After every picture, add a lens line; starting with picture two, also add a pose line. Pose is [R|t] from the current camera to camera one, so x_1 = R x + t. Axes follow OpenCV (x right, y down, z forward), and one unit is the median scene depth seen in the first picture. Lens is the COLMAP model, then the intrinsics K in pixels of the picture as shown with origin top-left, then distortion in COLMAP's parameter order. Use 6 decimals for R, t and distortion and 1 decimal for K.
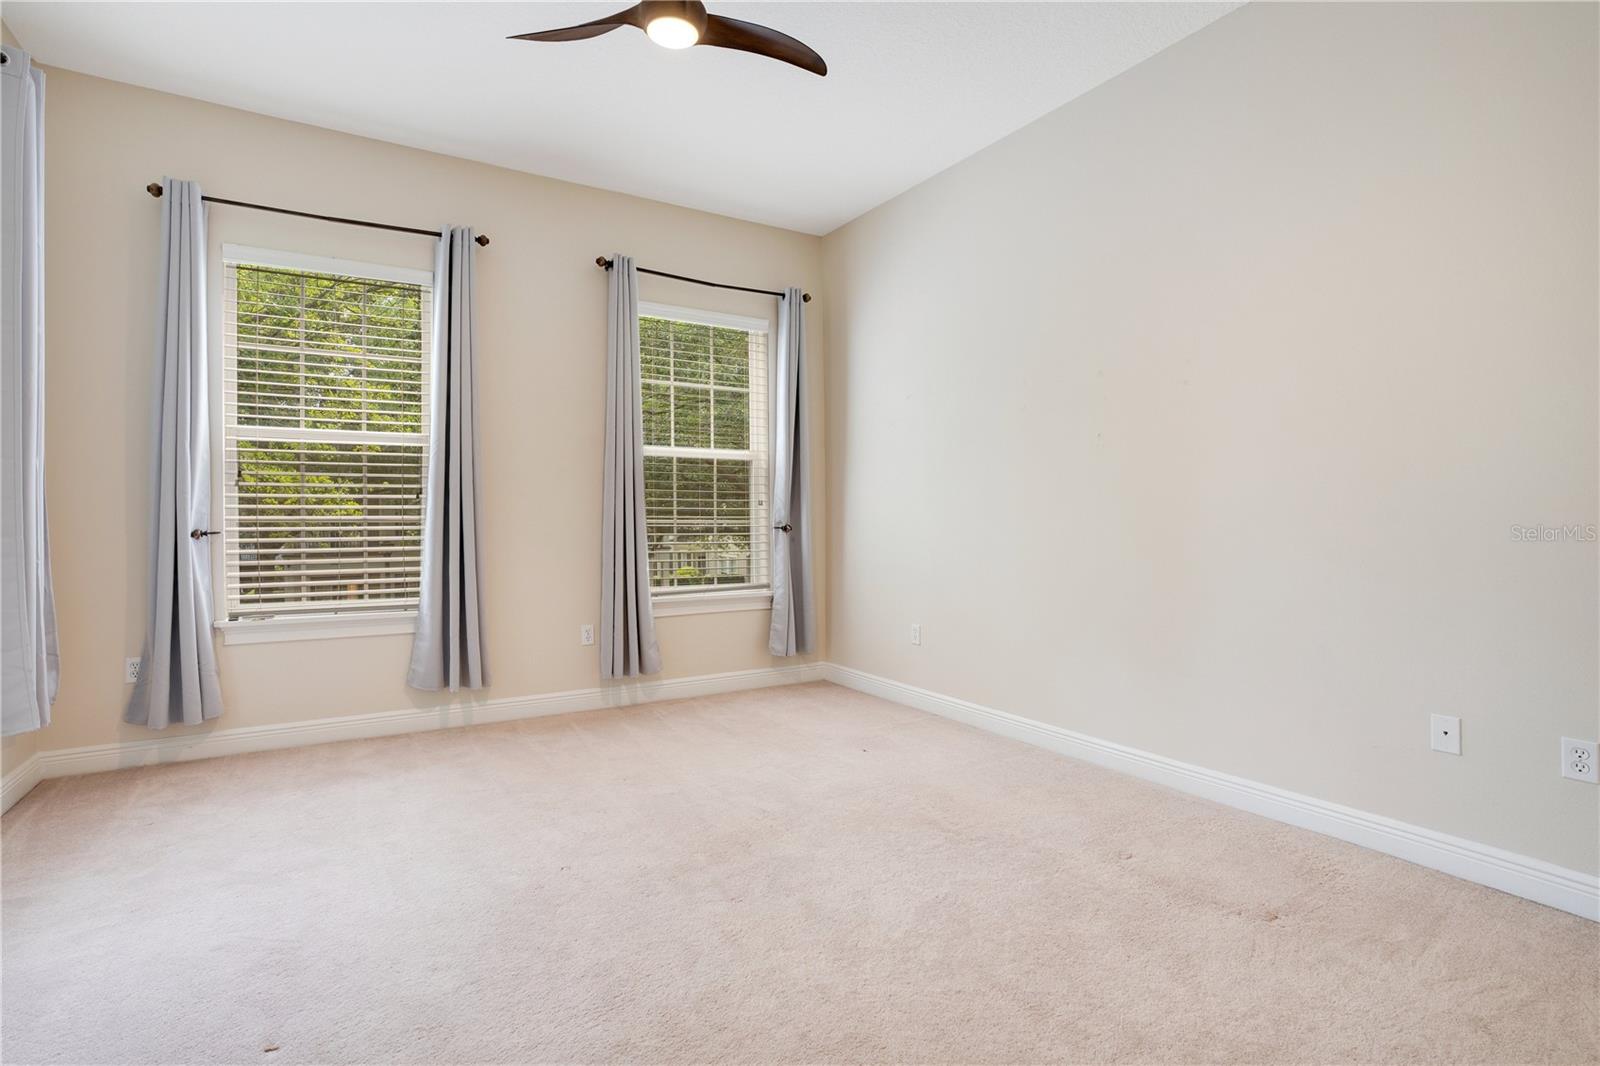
lens RADIAL K [[745.6, 0, 779.3], [0, 745.6, 518.5], [0, 0, 1]] dist [-0.030879, 0.018534]
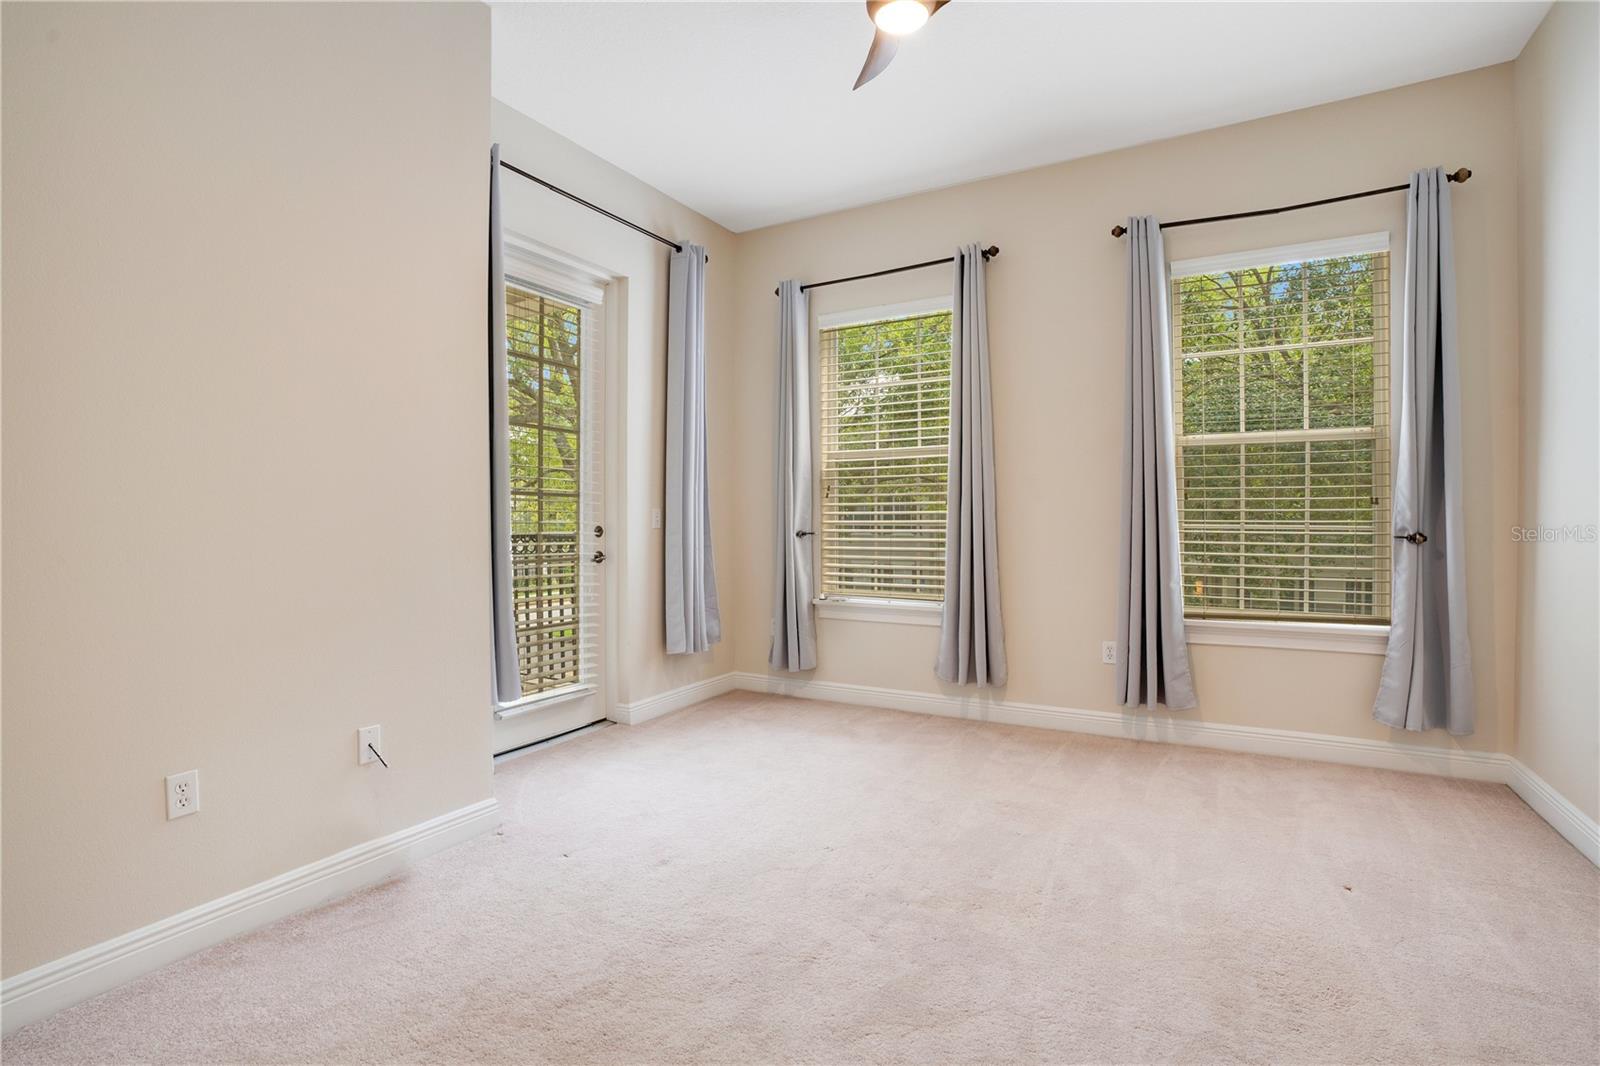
lens RADIAL K [[757.1, 0, 800.0], [0, 757.1, 533.0], [0, 0, 1]] dist [-0.038053, 0.001158]
pose [[0.517202, 0.012992, -0.855765, 0.346672], [-0.000393, 0.999888, 0.014942, -0.001191], [0.855863, -0.007392, 0.517149, 0.228512]]
